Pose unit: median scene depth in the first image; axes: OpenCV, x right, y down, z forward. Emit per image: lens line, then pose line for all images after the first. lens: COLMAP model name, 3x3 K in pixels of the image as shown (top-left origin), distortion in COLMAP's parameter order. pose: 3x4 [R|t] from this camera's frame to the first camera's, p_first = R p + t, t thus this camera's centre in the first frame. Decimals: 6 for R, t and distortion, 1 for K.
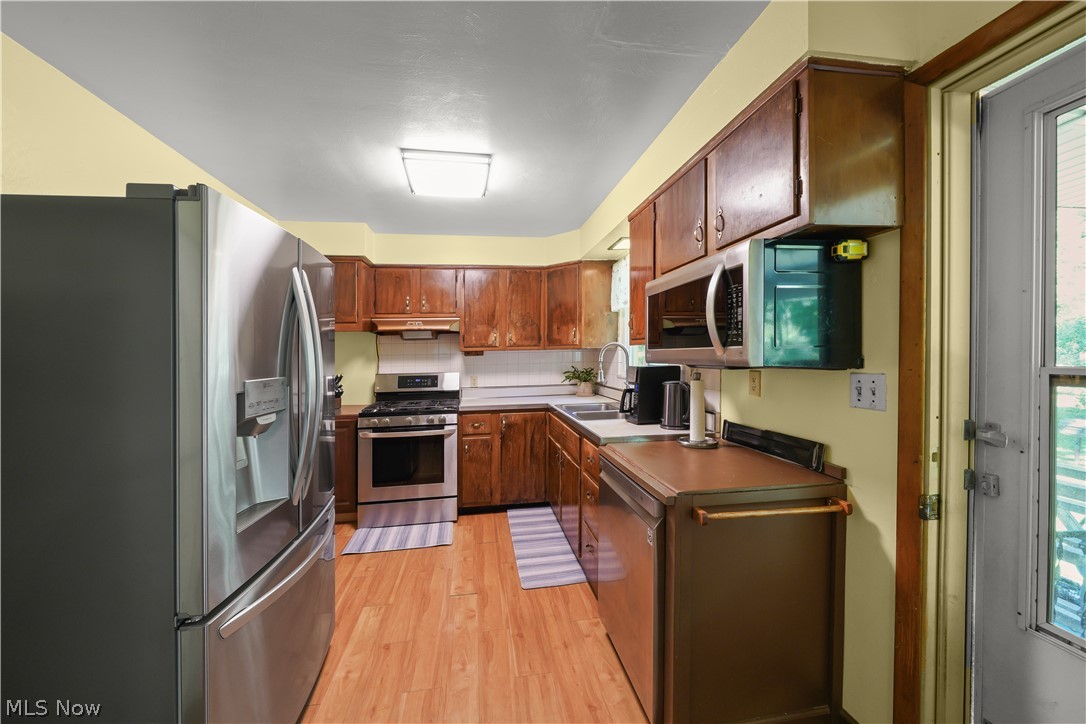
lens RADIAL K [[414.2, 0, 538.8], [0, 414.2, 342.2], [0, 0, 1]] dist [-0.001163, -0.000092]
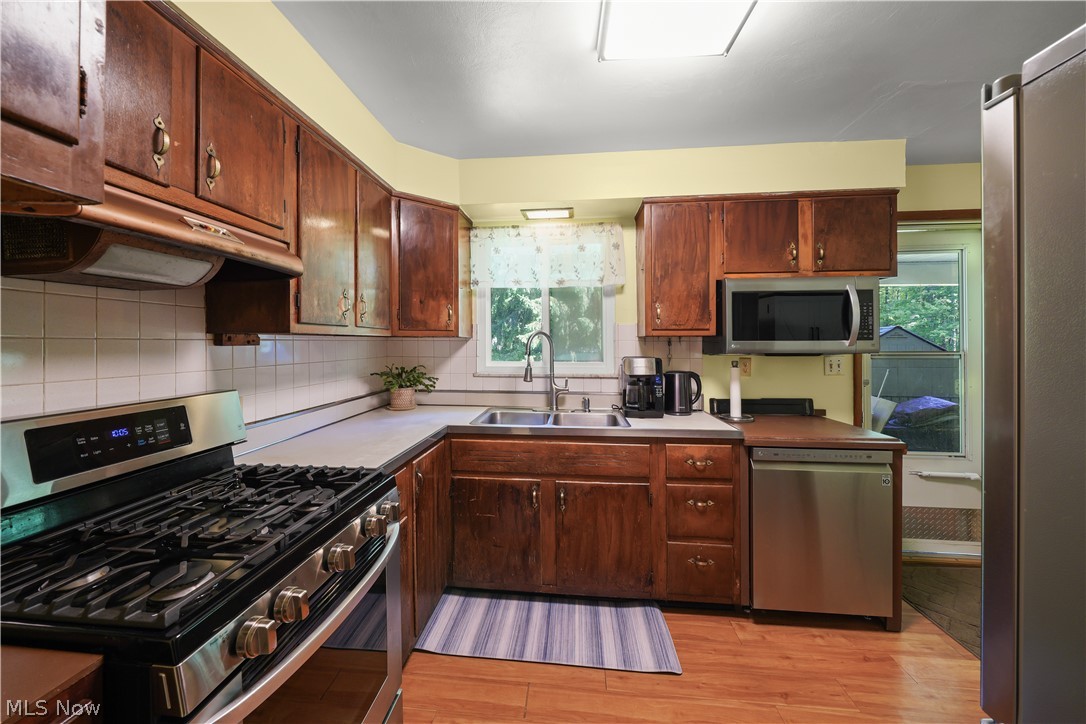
lens RADIAL K [[414.2, 0, 529.2], [0, 414.2, 343.0], [0, 0, 1]] dist [-0.001163, -0.000092]
pose [[0.239337, 0.018560, 0.970759, -0.542024], [-0.030790, 0.999460, -0.011517, 0.030910], [-0.970448, -0.027134, 0.239779, 0.745361]]
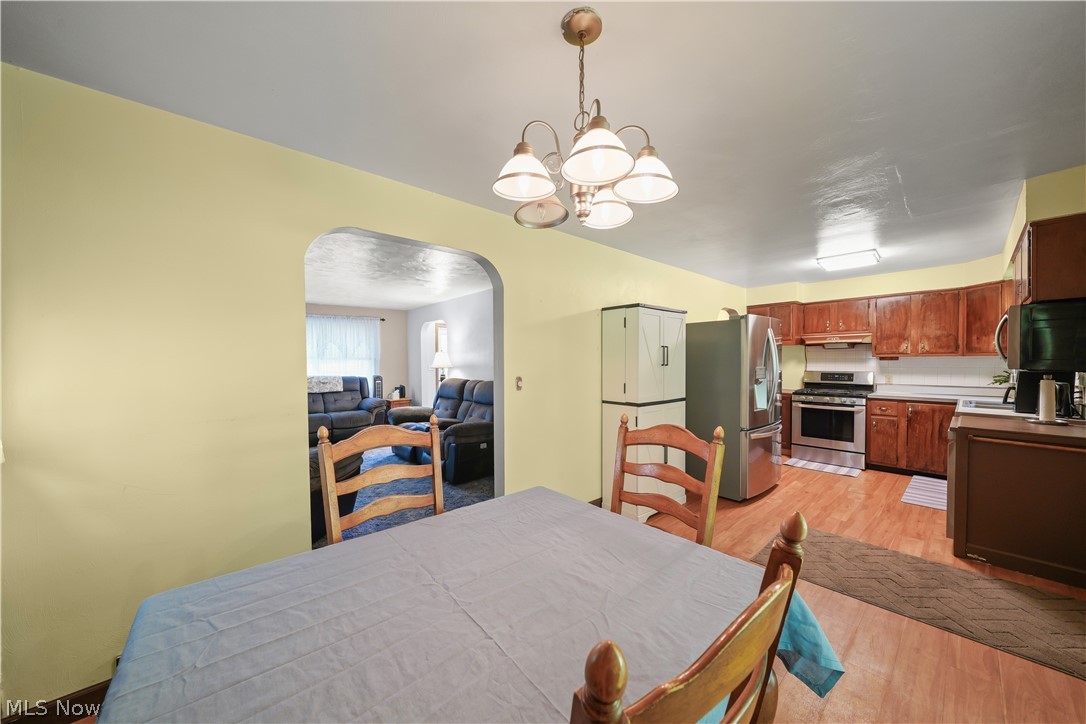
lens RADIAL K [[377.5, 0, 535.2], [0, 377.5, 360.4], [0, 0, 1]] dist [-0.002989, -0.000196]
pose [[0.533646, 0.016308, -0.845551, 0.301943], [0.018530, 0.999349, 0.030969, -0.029177], [0.845505, -0.032195, 0.532996, -0.700662]]
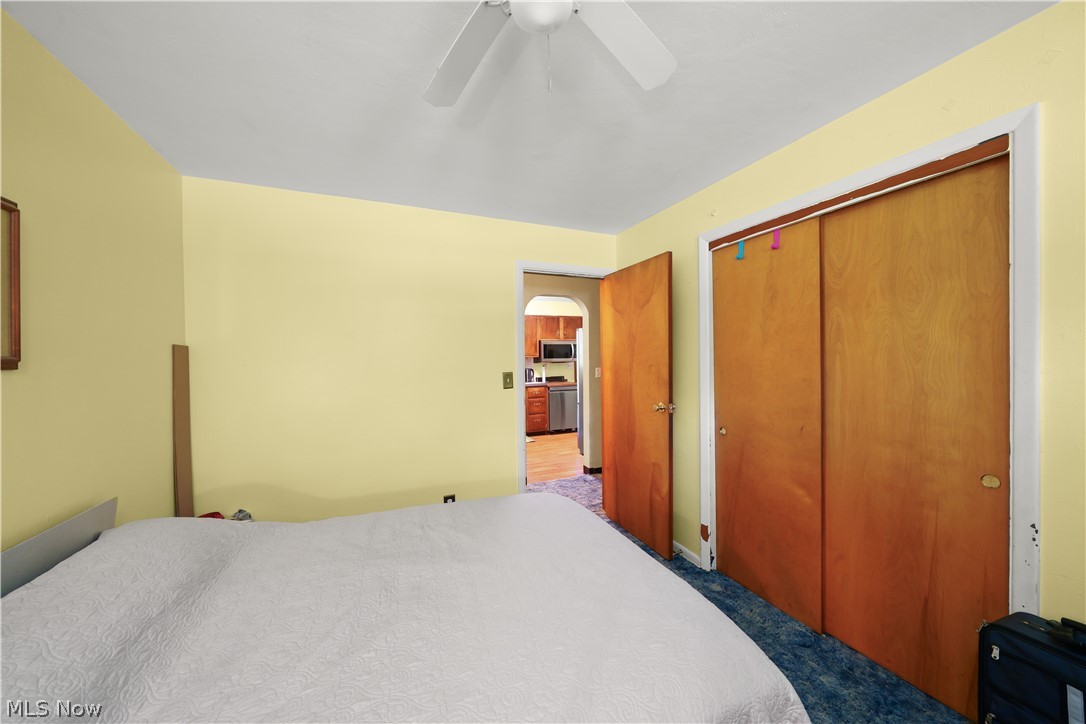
lens RADIAL K [[377.5, 0, 542.9], [0, 377.5, 364.3], [0, 0, 1]] dist [-0.002989, -0.000196]
pose [[-0.265970, 0.015954, 0.963849, -1.864637], [-0.010416, 0.999757, -0.019423, 0.083169], [-0.963925, -0.015205, -0.265739, 1.157392]]
